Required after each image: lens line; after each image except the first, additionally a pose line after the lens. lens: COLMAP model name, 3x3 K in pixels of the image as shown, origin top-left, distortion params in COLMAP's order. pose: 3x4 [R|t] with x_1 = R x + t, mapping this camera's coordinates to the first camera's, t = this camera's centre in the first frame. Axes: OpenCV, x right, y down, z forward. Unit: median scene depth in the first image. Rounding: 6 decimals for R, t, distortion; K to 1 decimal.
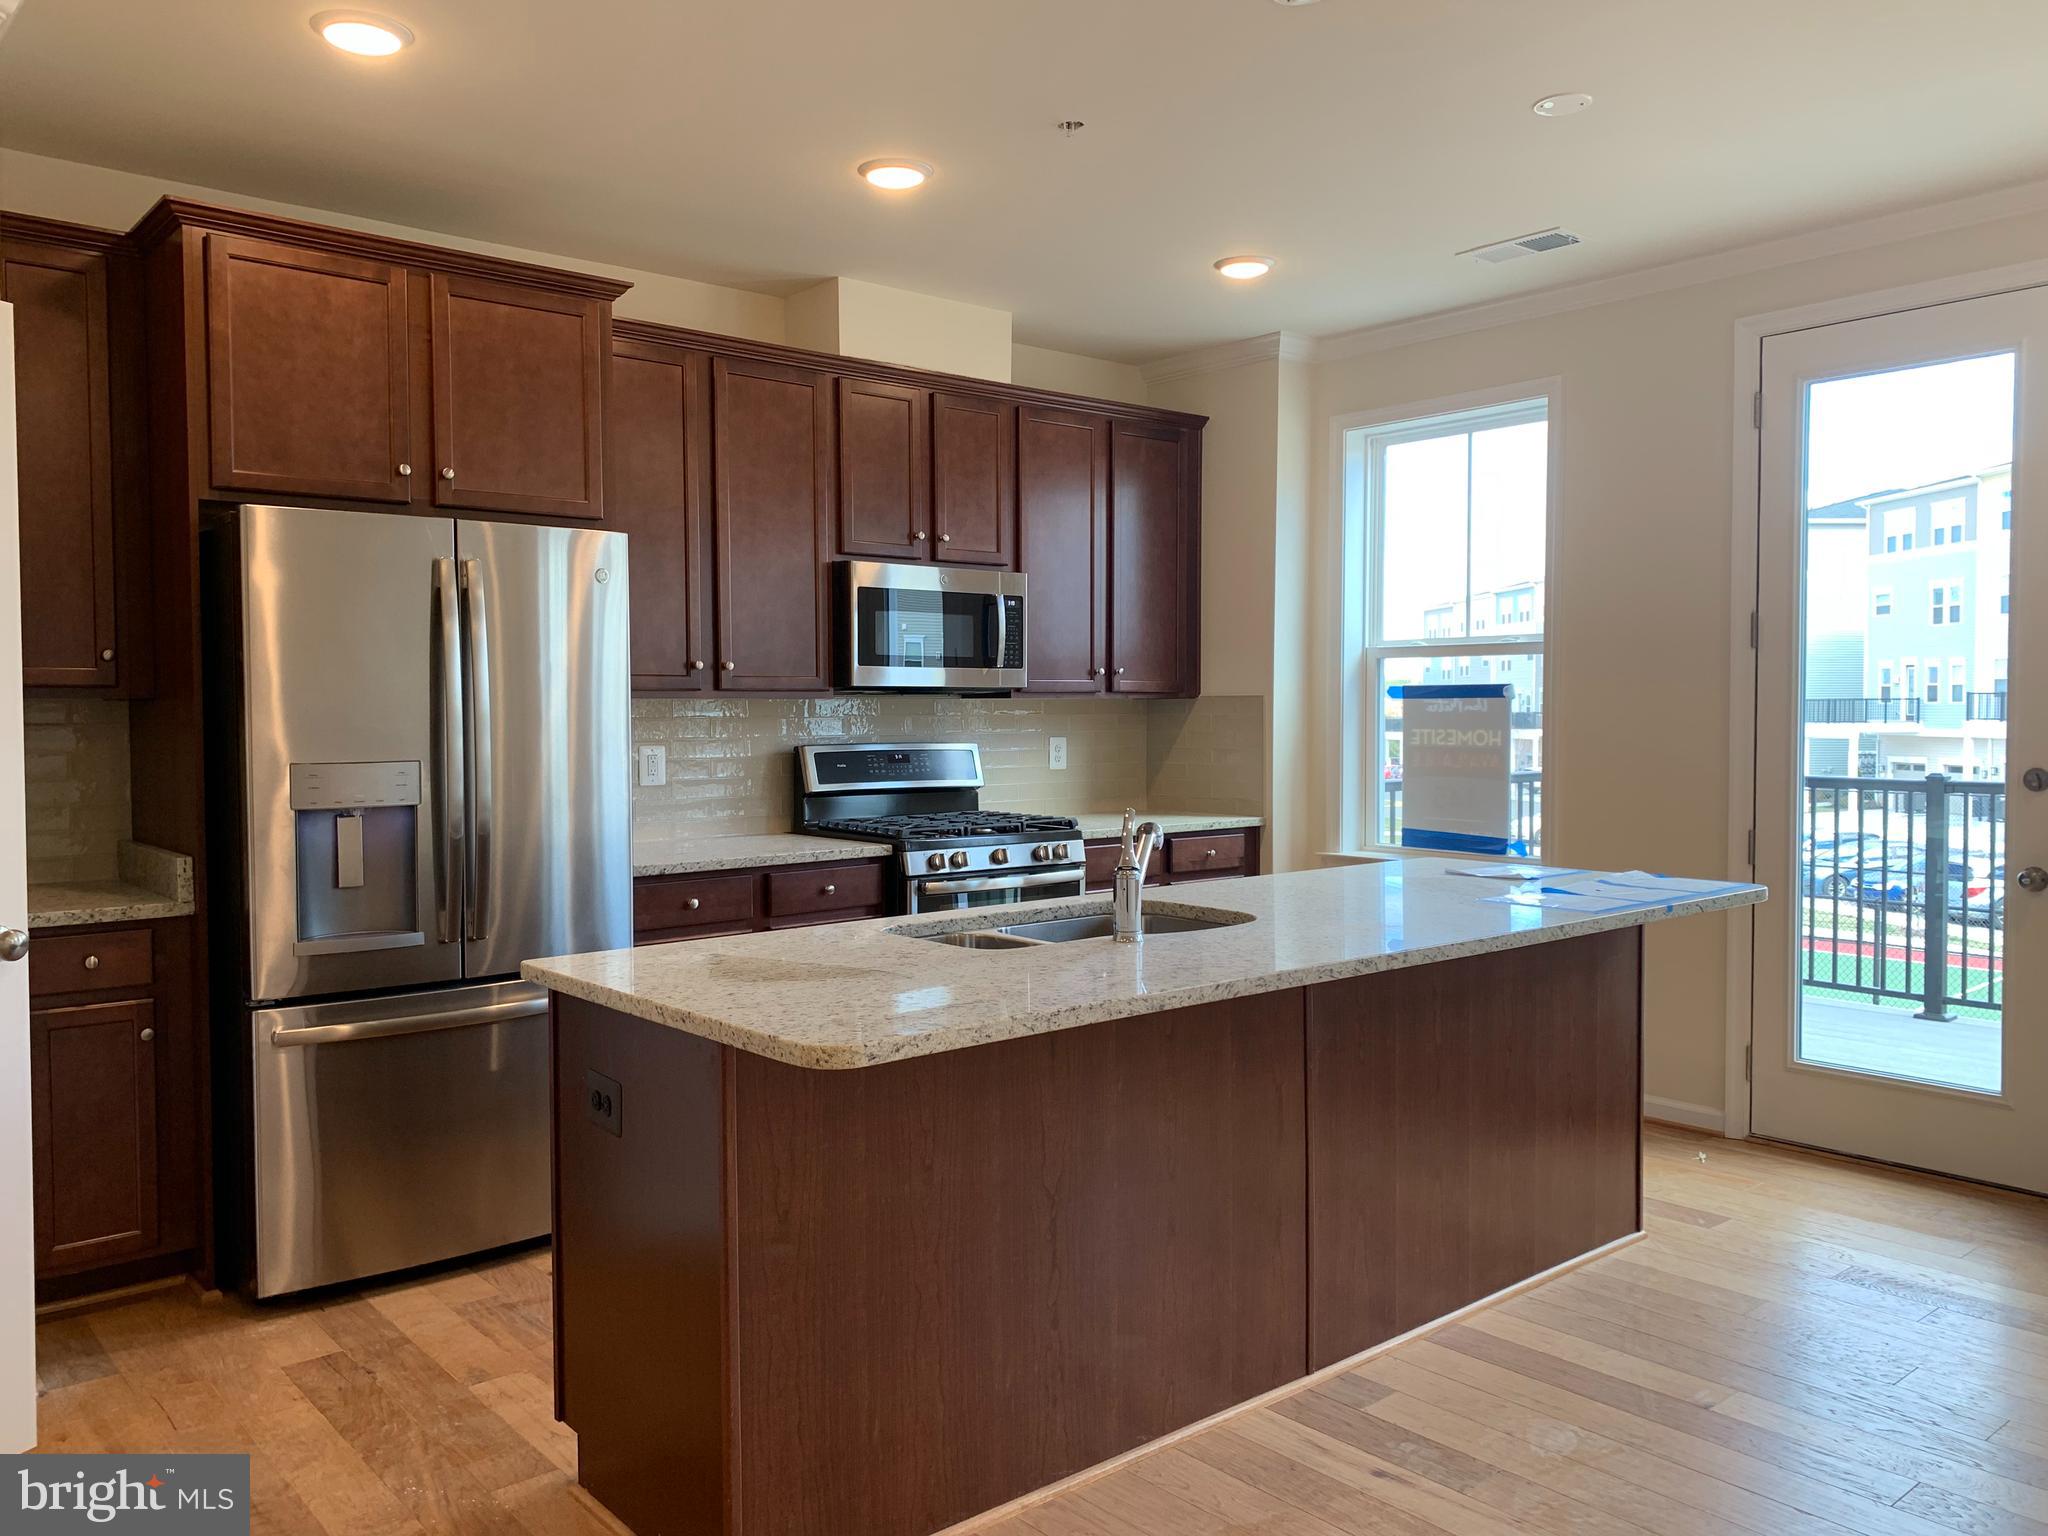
lens RADIAL K [[1571.9, 0, 1012.2], [0, 1571.9, 766.2], [0, 0, 1]] dist [0.039138, -0.036910]
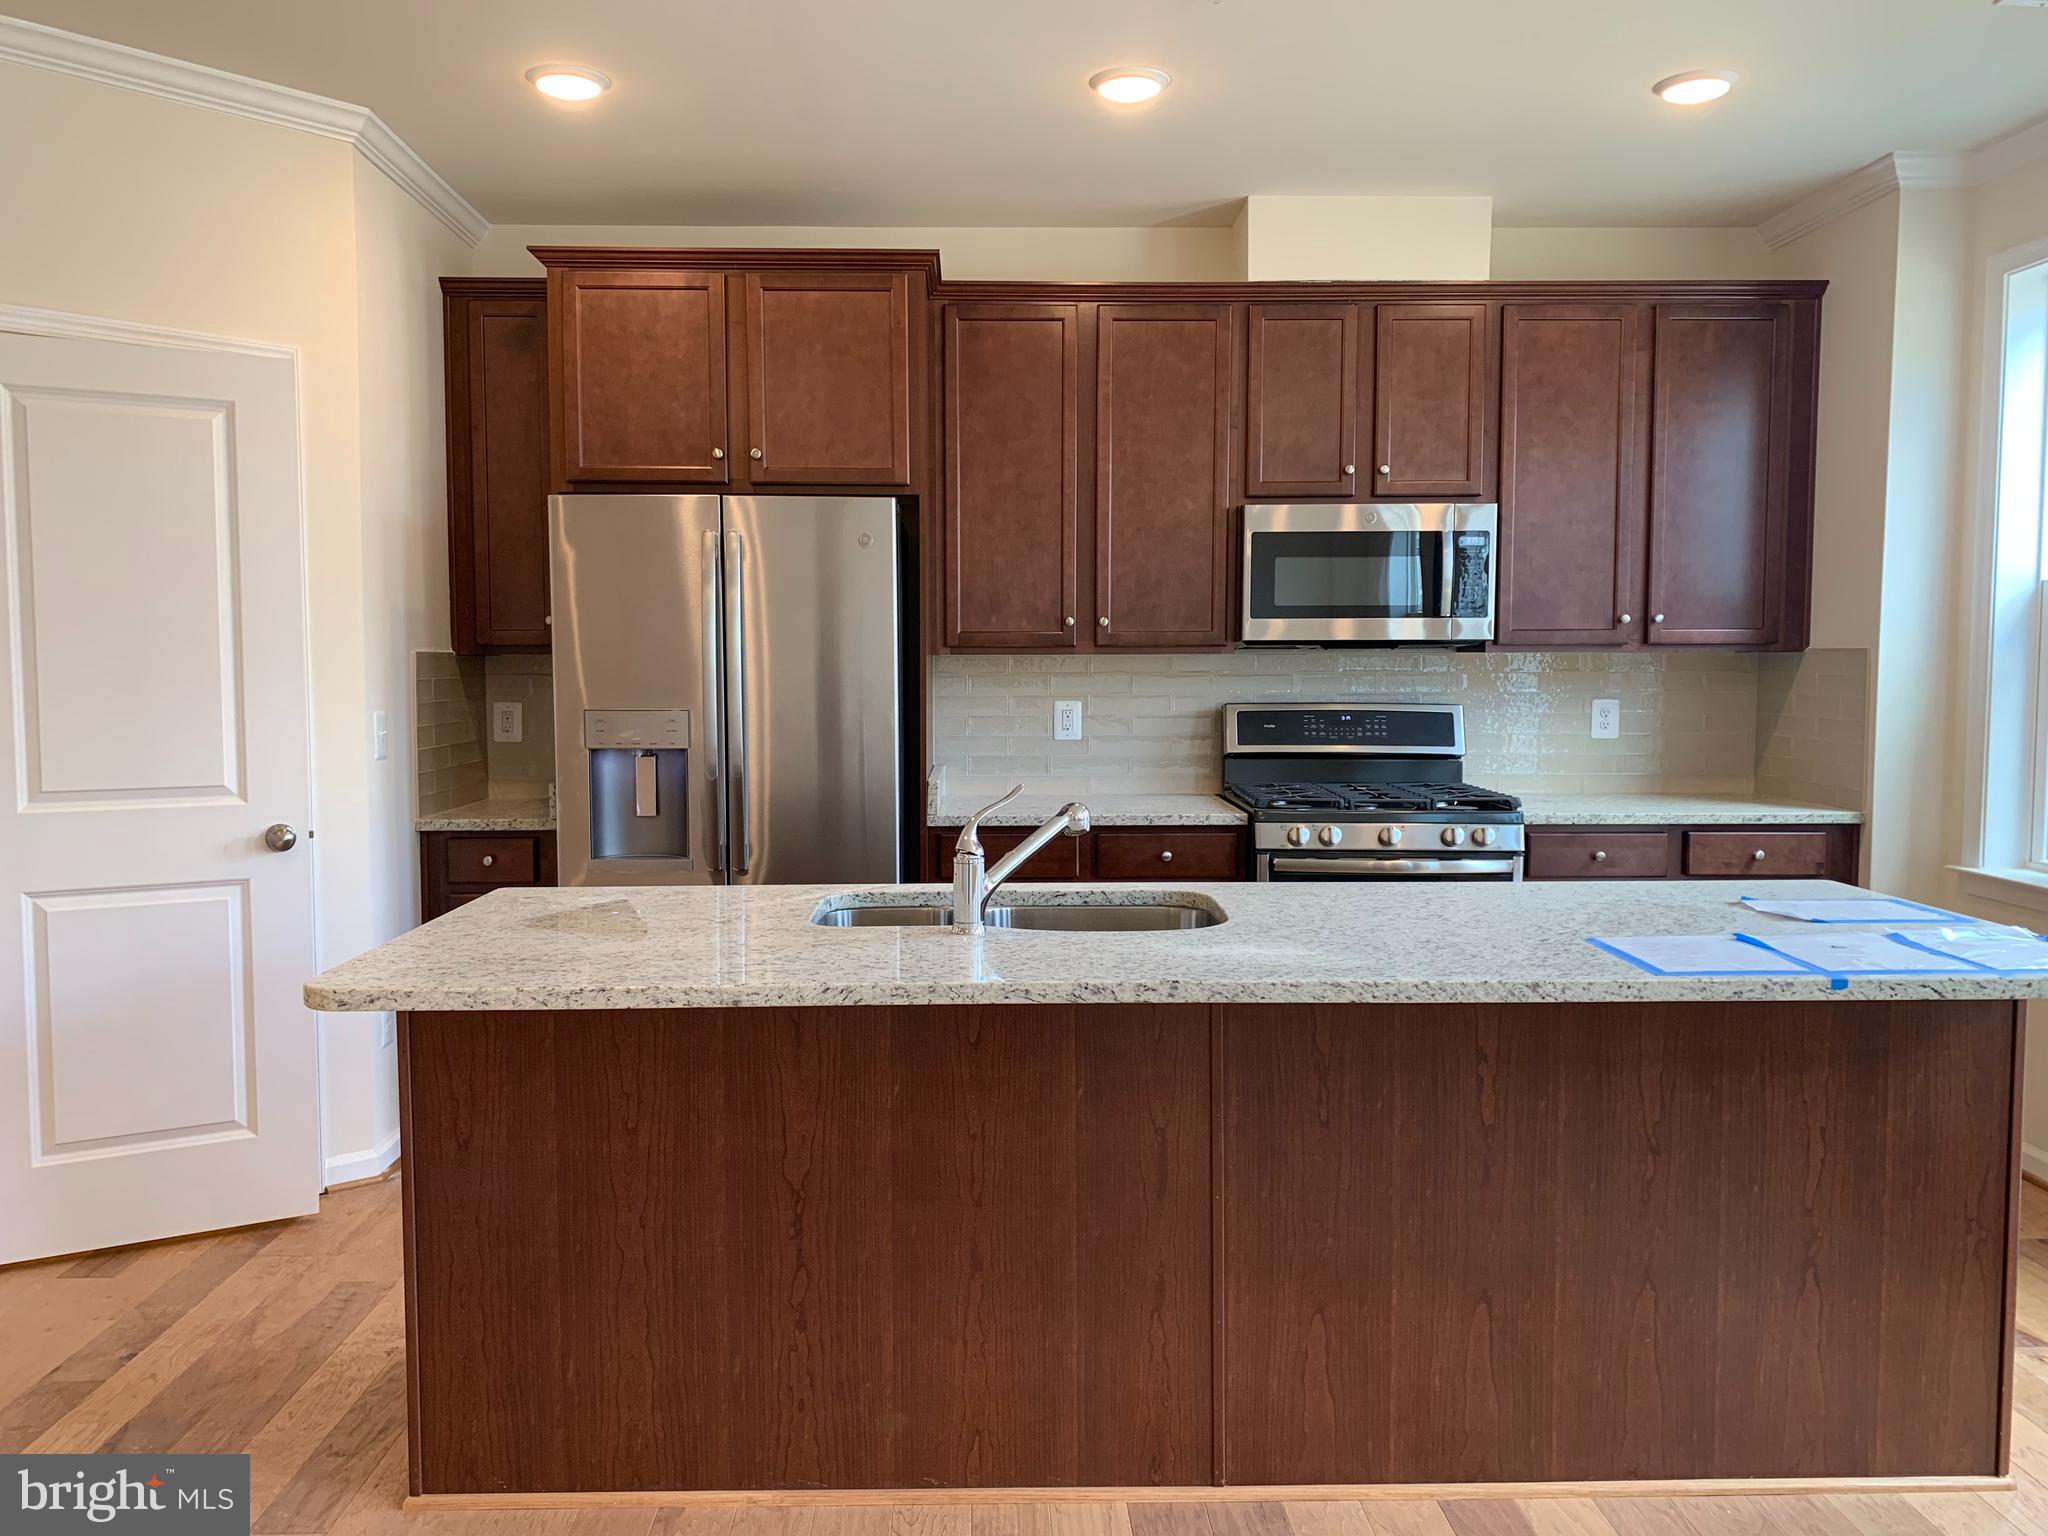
lens RADIAL K [[1571.9, 0, 1011.0], [0, 1571.9, 769.2], [0, 0, 1]] dist [0.039138, -0.036910]
pose [[0.776344, 0.048779, -0.628419, 0.380744], [-0.026569, 0.998647, 0.044694, -0.013124], [0.629749, -0.018002, 0.776590, 0.190835]]
